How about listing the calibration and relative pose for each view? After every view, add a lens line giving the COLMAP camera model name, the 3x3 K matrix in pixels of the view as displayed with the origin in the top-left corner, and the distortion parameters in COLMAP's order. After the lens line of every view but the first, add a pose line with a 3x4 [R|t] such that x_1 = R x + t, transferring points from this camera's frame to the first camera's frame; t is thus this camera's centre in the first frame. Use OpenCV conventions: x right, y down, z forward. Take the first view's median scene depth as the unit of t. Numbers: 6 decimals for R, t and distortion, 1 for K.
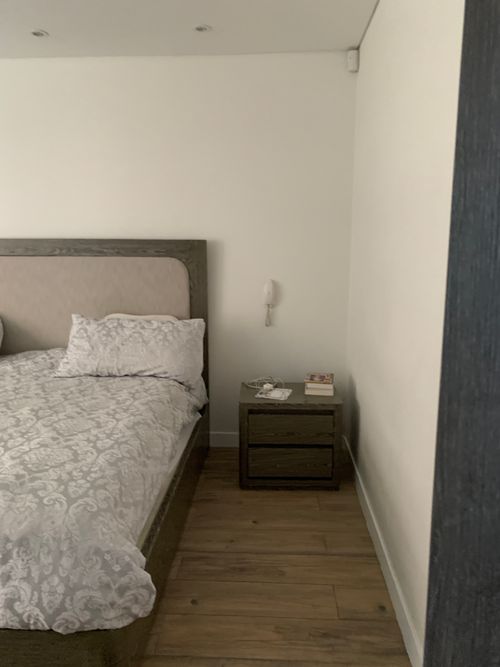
lens RADIAL K [[514.6, 0, 249.7], [0, 514.6, 334.9], [0, 0, 1]] dist [0.017947, -0.025179]
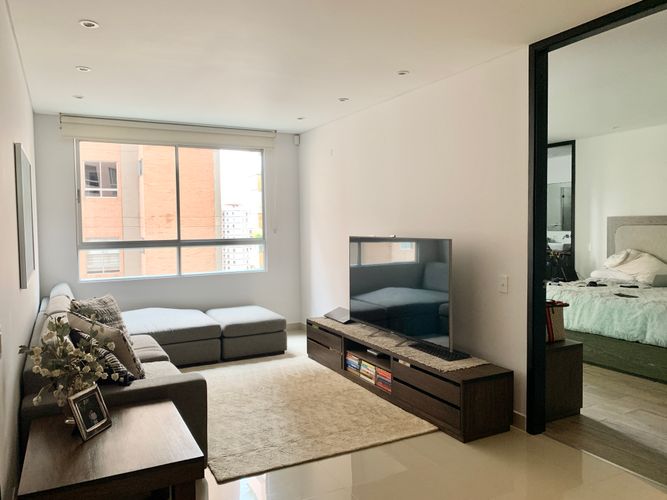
lens RADIAL K [[514.6, 0, 328.5], [0, 514.6, 245.1], [0, 0, 1]] dist [0.017947, -0.025179]
pose [[0.518079, 0.027504, -0.854890, 0.548415], [-0.136683, 0.989301, -0.051004, 0.201963], [0.844341, 0.143273, 0.516296, -1.091932]]
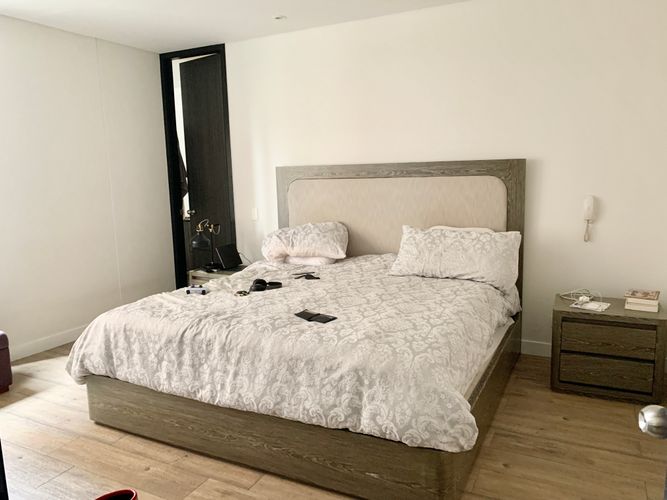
lens RADIAL K [[514.6, 0, 326.3], [0, 514.6, 246.4], [0, 0, 1]] dist [0.017947, -0.025179]
pose [[0.906452, 0.036091, -0.420763, -0.001250], [-0.047165, 0.998760, -0.015938, 0.040326], [0.419666, 0.034292, 0.907030, -0.172361]]
